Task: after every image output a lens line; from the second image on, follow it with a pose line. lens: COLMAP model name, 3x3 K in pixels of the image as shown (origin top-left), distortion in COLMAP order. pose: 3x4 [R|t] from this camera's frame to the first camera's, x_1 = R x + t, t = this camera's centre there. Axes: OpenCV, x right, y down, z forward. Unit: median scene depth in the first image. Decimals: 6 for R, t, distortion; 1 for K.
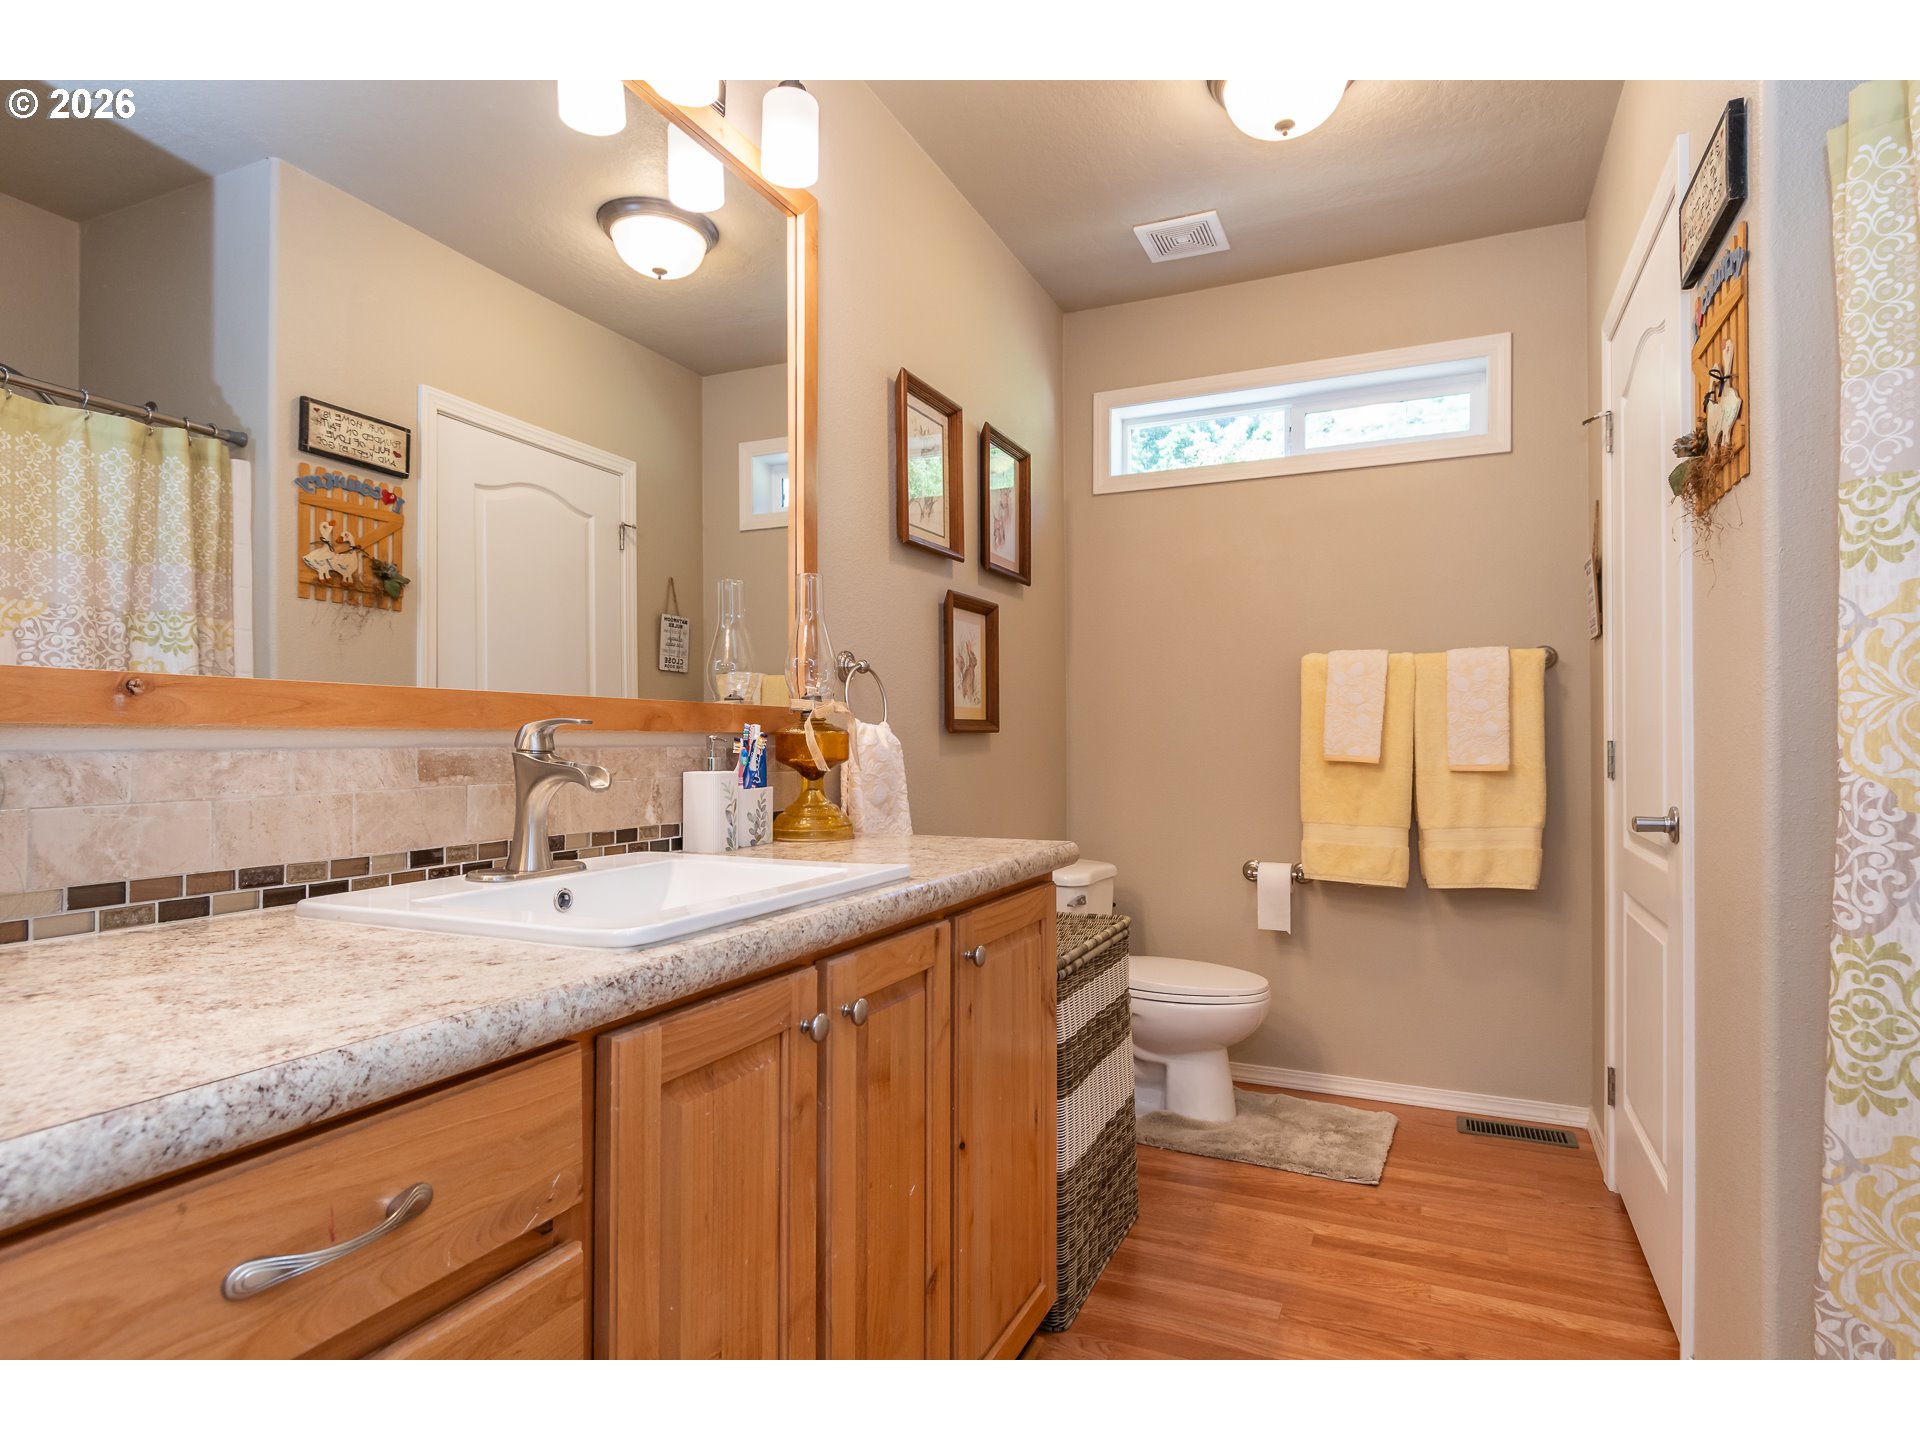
lens RADIAL K [[1019.1, 0, 958.2], [0, 1019.1, 724.5], [0, 0, 1]] dist [0.002488, -0.003410]
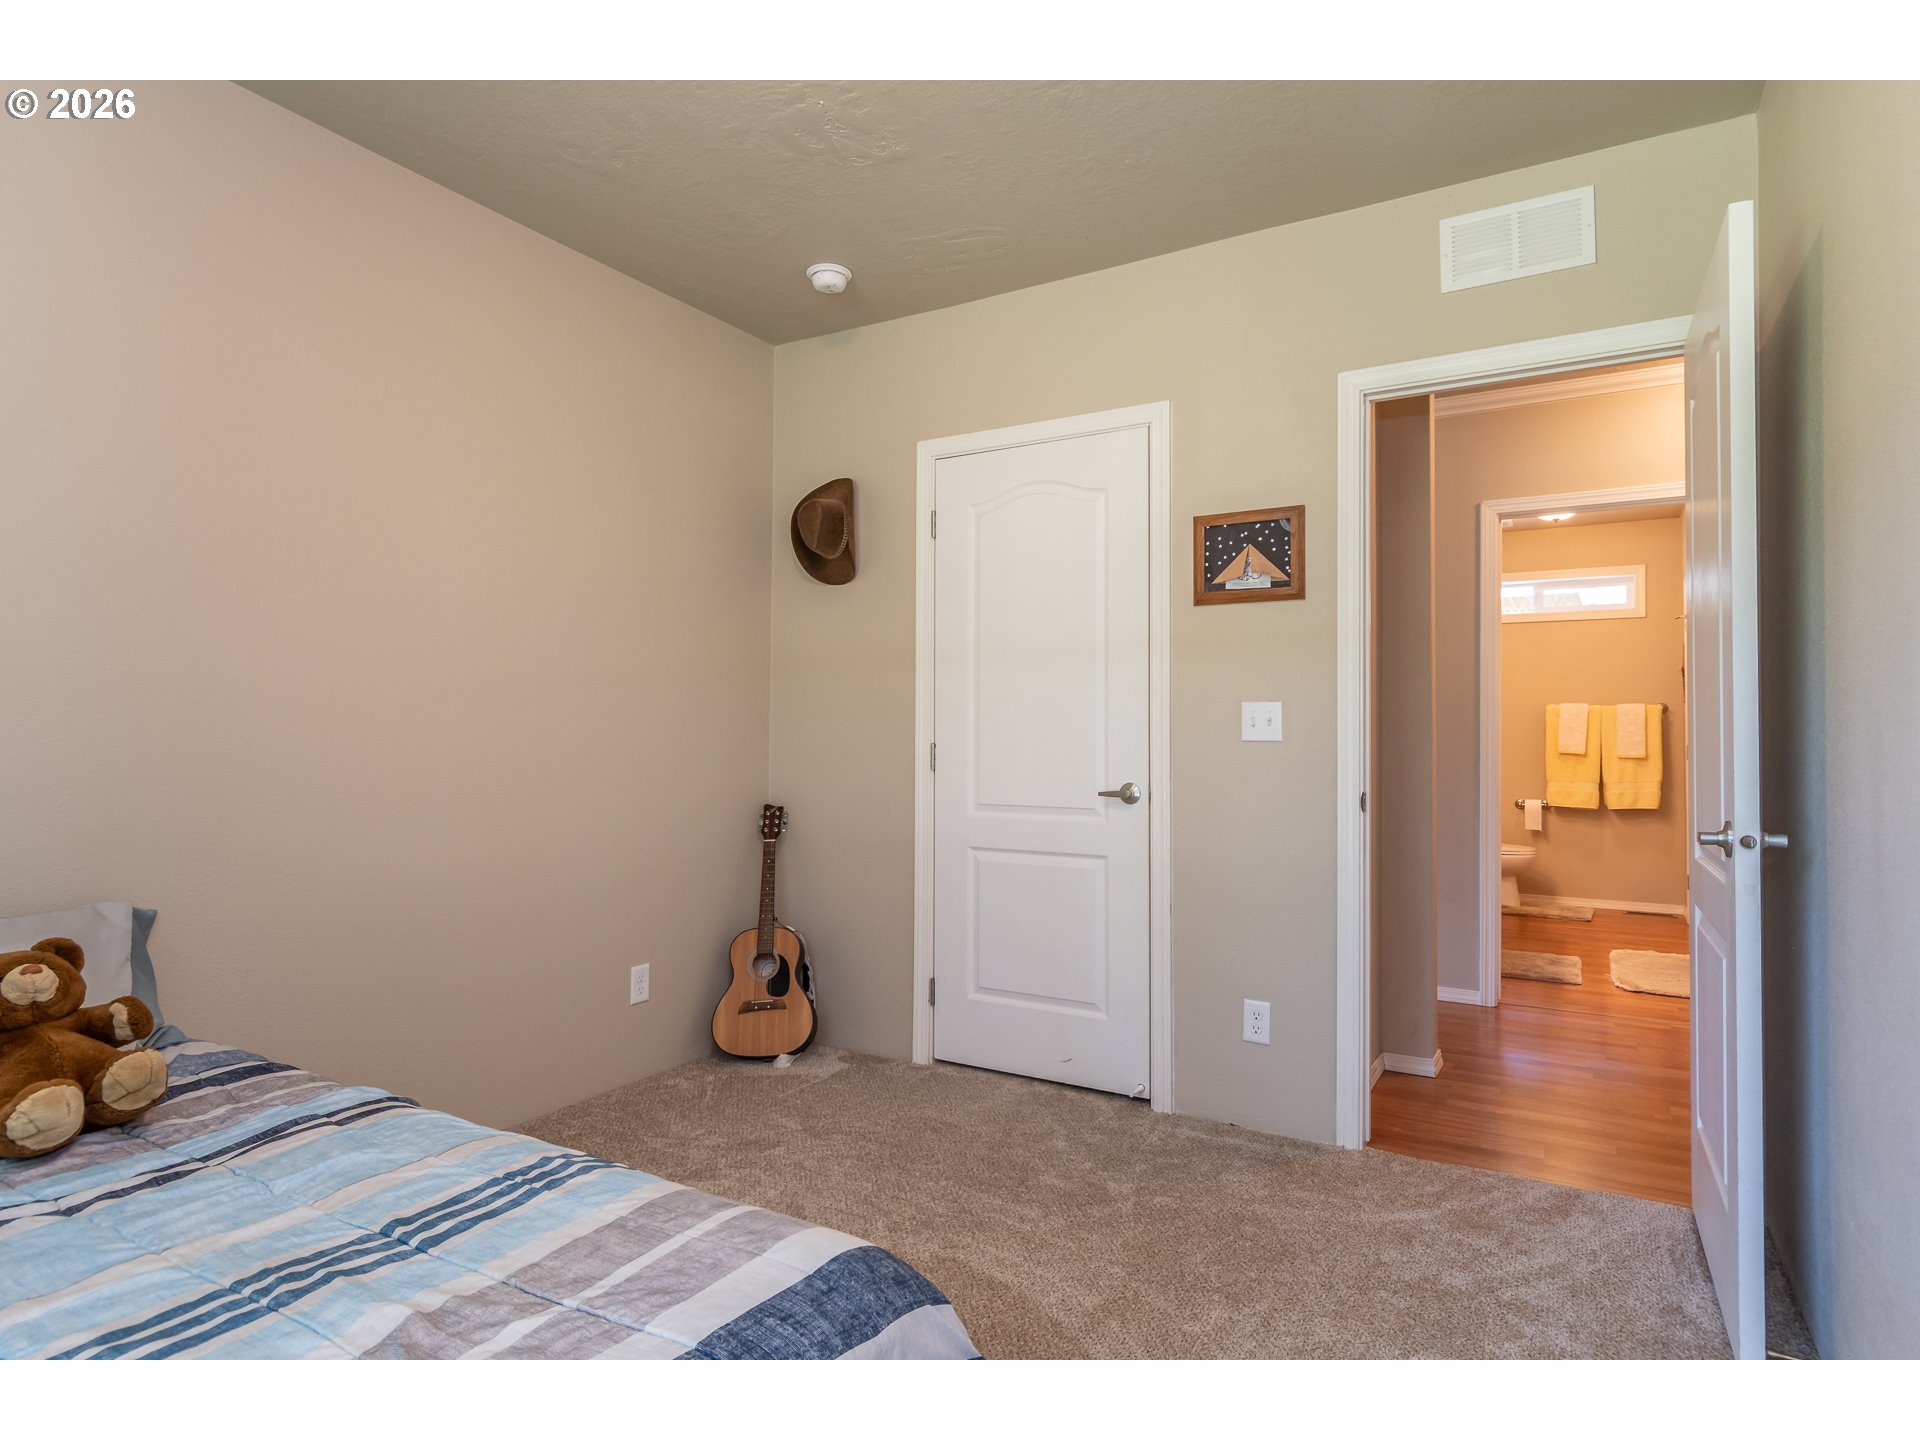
lens RADIAL K [[1019.1, 0, 967.1], [0, 1019.1, 722.9], [0, 0, 1]] dist [0.002488, -0.003410]
pose [[0.994668, 0.001690, -0.103115, -0.709920], [-0.002481, 0.999968, -0.007546, -0.010589], [0.103099, 0.007762, 0.994641, -1.377800]]
